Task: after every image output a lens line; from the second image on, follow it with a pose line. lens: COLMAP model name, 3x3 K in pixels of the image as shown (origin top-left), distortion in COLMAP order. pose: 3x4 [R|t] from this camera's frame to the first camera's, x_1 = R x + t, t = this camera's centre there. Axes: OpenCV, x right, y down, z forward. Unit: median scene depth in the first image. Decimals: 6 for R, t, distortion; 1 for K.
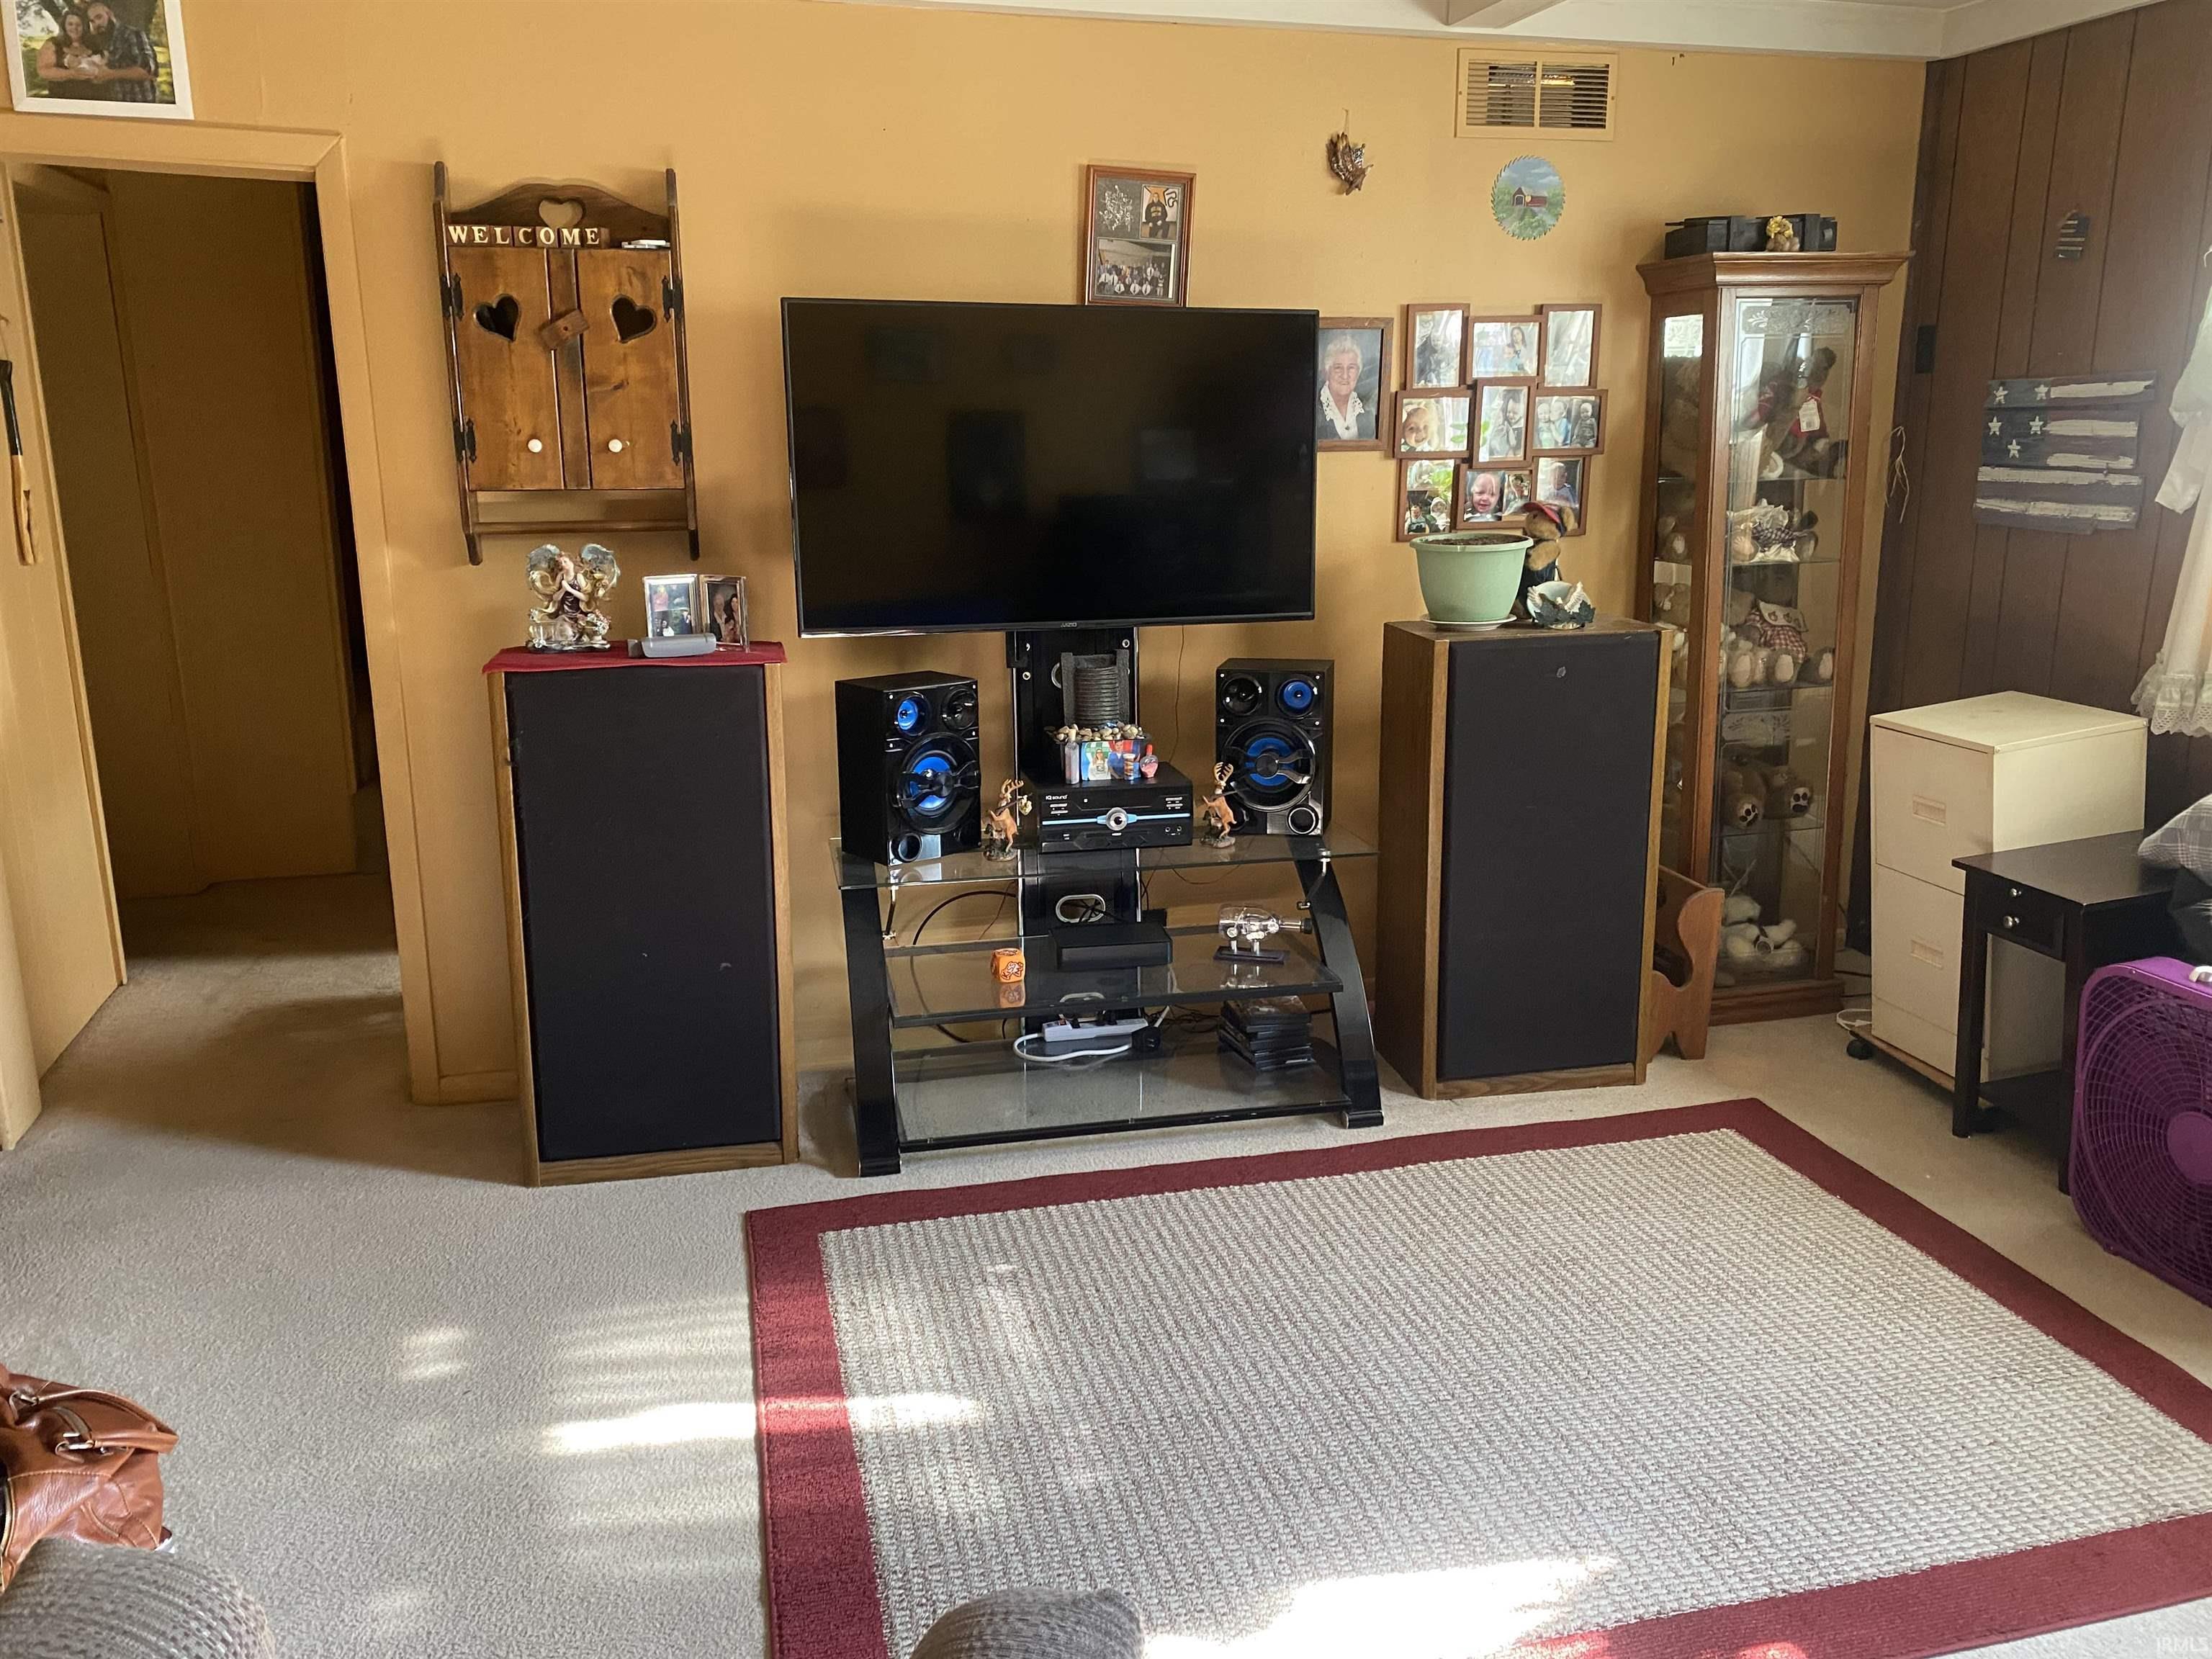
lens RADIAL K [[1703.2, 0, 1111.7], [0, 1703.2, 791.8], [0, 0, 1]] dist [0.004221, -0.003275]
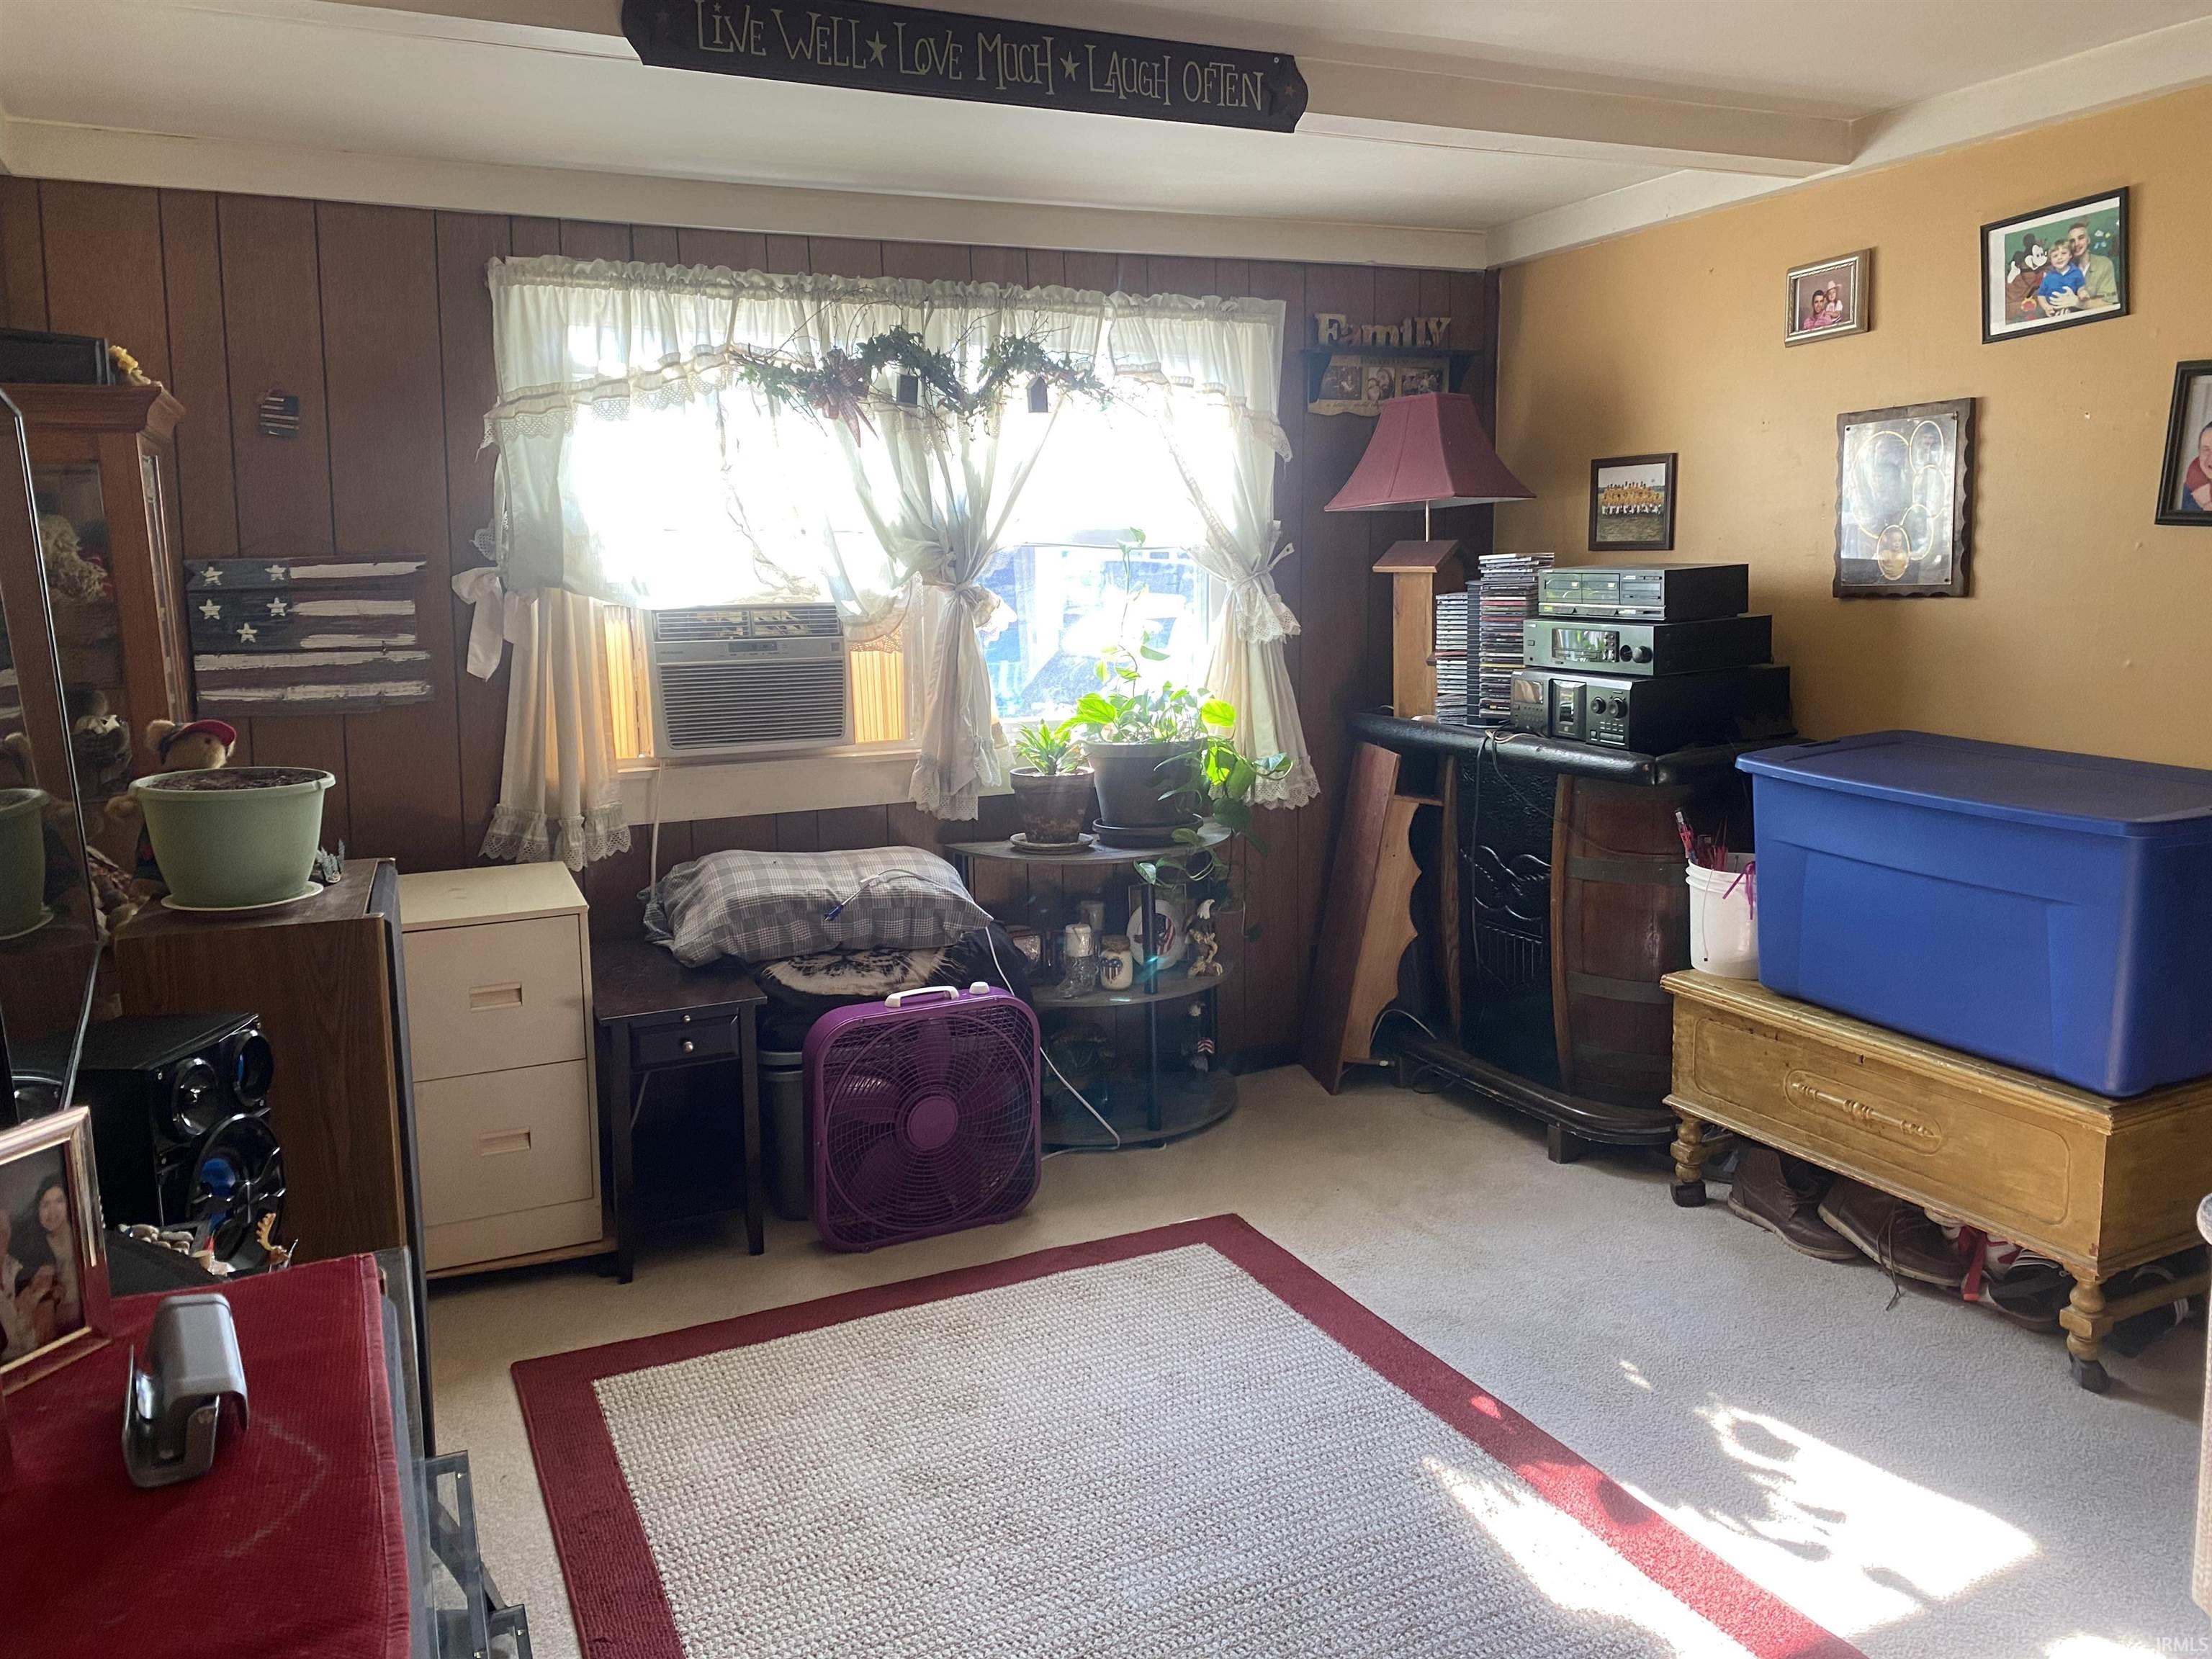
lens RADIAL K [[1703.2, 0, 1111.7], [0, 1703.2, 791.8], [0, 0, 1]] dist [0.004221, -0.003275]
pose [[-0.214440, -0.115064, 0.969936, -0.498222], [0.229538, 0.959289, 0.164549, -0.173120], [-0.949383, 0.257923, -0.179299, 0.789096]]
